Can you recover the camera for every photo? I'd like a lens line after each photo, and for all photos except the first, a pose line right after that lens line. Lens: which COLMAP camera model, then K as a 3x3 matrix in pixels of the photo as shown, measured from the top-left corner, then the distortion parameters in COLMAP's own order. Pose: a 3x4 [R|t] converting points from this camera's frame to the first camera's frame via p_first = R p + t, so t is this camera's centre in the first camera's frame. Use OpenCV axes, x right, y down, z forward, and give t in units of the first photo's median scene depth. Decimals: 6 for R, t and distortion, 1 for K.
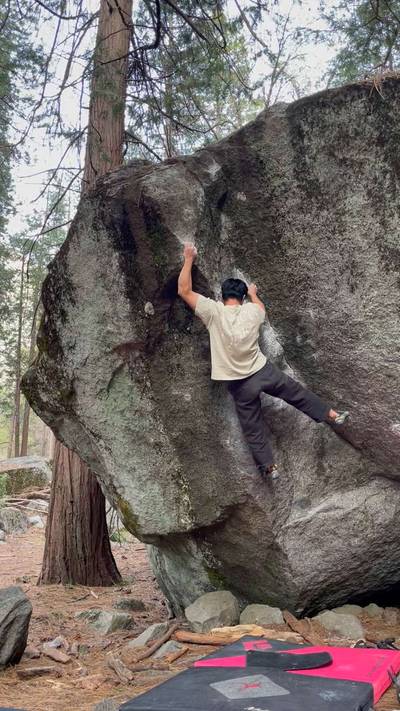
lens RADIAL K [[611.1, 0, 202.6], [0, 611.1, 354.7], [0, 0, 1]] dist [0.093950, -0.155747]
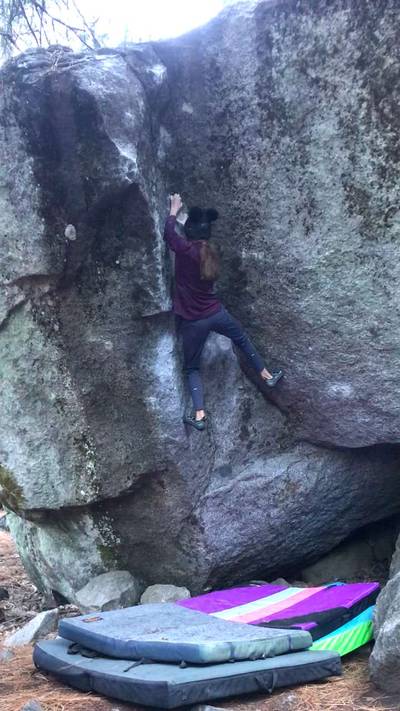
lens RADIAL K [[683.4, 0, 199.9], [0, 683.4, 357.2], [0, 0, 1]] dist [0.024355, 0.000000]
pose [[0.964676, 0.043789, 0.259776, -0.142970], [-0.059470, 0.996832, 0.052809, 0.028969], [-0.256641, -0.066393, 0.964224, 0.072158]]
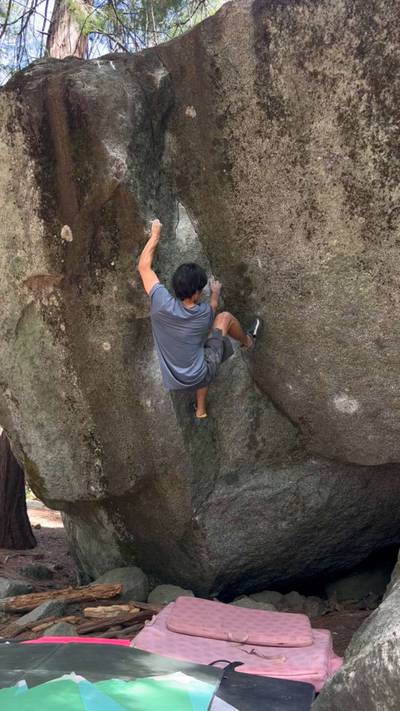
lens RADIAL K [[581.2, 0, 203.1], [0, 581.2, 356.9], [0, 0, 1]] dist [0.072424, -0.137070]
pose [[0.993010, 0.093061, 0.072595, 0.051341], [-0.096138, 0.994560, 0.040109, 0.038806], [-0.068467, -0.046808, 0.996555, 0.183538]]
